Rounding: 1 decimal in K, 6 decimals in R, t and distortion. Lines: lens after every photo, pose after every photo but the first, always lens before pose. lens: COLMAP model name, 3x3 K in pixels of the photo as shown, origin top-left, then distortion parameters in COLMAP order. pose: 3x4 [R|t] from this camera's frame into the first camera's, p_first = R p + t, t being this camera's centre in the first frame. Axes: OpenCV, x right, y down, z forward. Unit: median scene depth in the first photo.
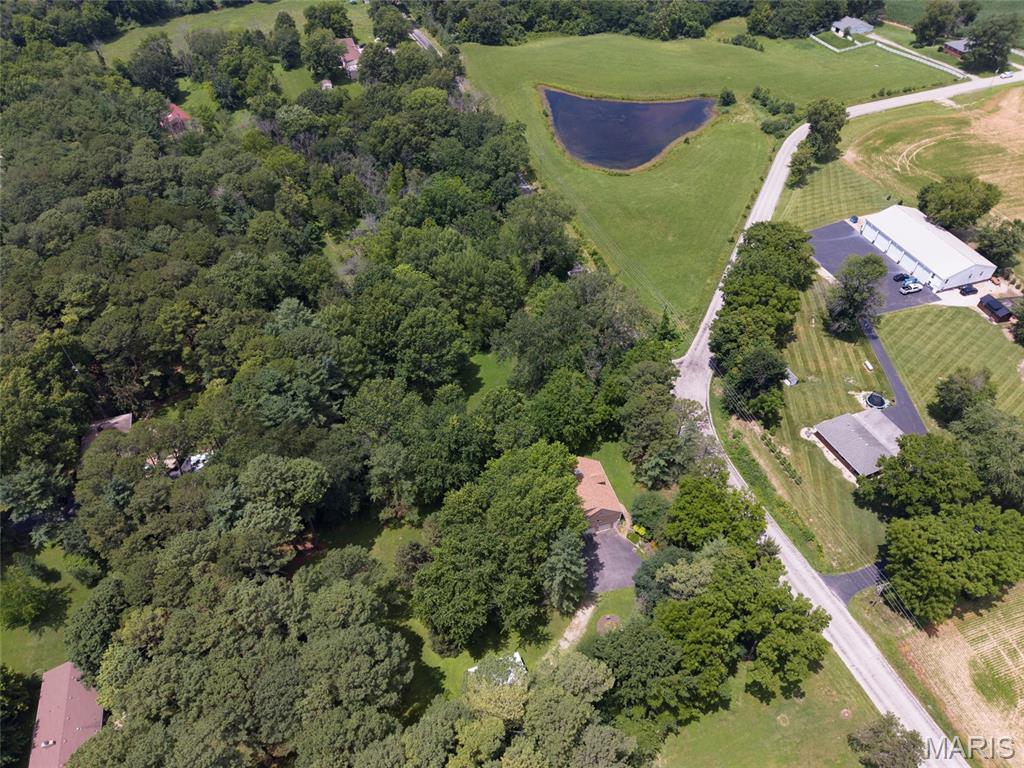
lens RADIAL K [[684.1, 0, 512.0], [0, 684.1, 384.0], [0, 0, 1]] dist [0.012464, -0.009399]
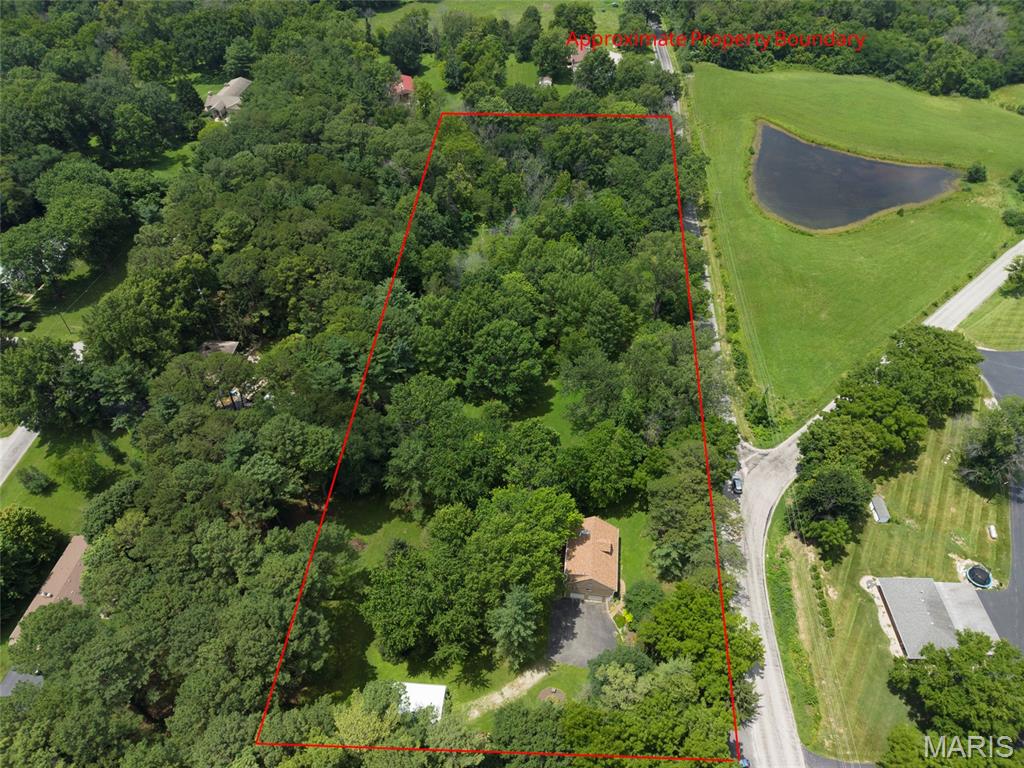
lens RADIAL K [[684.1, 0, 512.0], [0, 684.1, 384.0], [0, 0, 1]] dist [0.012464, -0.009399]
pose [[0.914648, 0.288741, -0.282928, 0.173683], [-0.288755, 0.956454, 0.042618, -0.062347], [0.282913, 0.042717, 0.958194, 0.051623]]
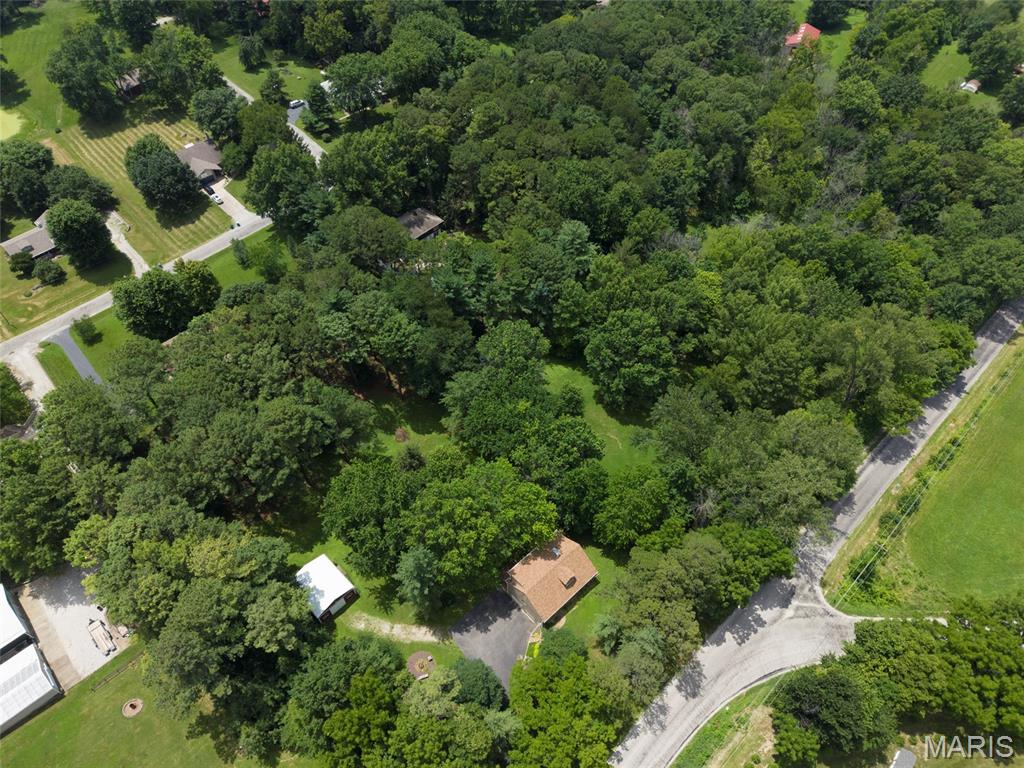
lens RADIAL K [[684.1, 0, 512.0], [0, 684.1, 384.0], [0, 0, 1]] dist [0.012464, -0.009399]
pose [[0.438988, 0.696783, -0.567259, 0.342100], [-0.638188, 0.686219, 0.349028, -0.232552], [0.632460, 0.208798, 0.745920, 0.223536]]
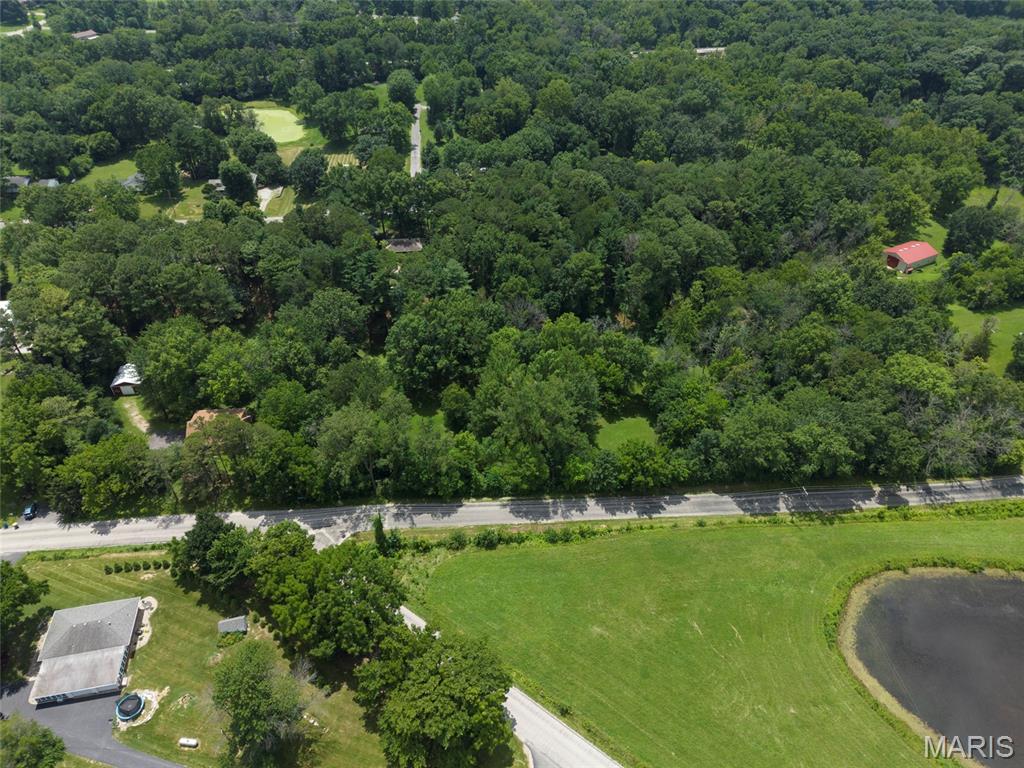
lens RADIAL K [[684.1, 0, 512.0], [0, 684.1, 384.0], [0, 0, 1]] dist [0.012464, -0.009399]
pose [[-0.195746, 0.615983, -0.763052, 0.731914], [-0.706830, 0.450737, 0.545186, -0.749265], [0.679761, 0.646066, 0.347165, 0.731849]]
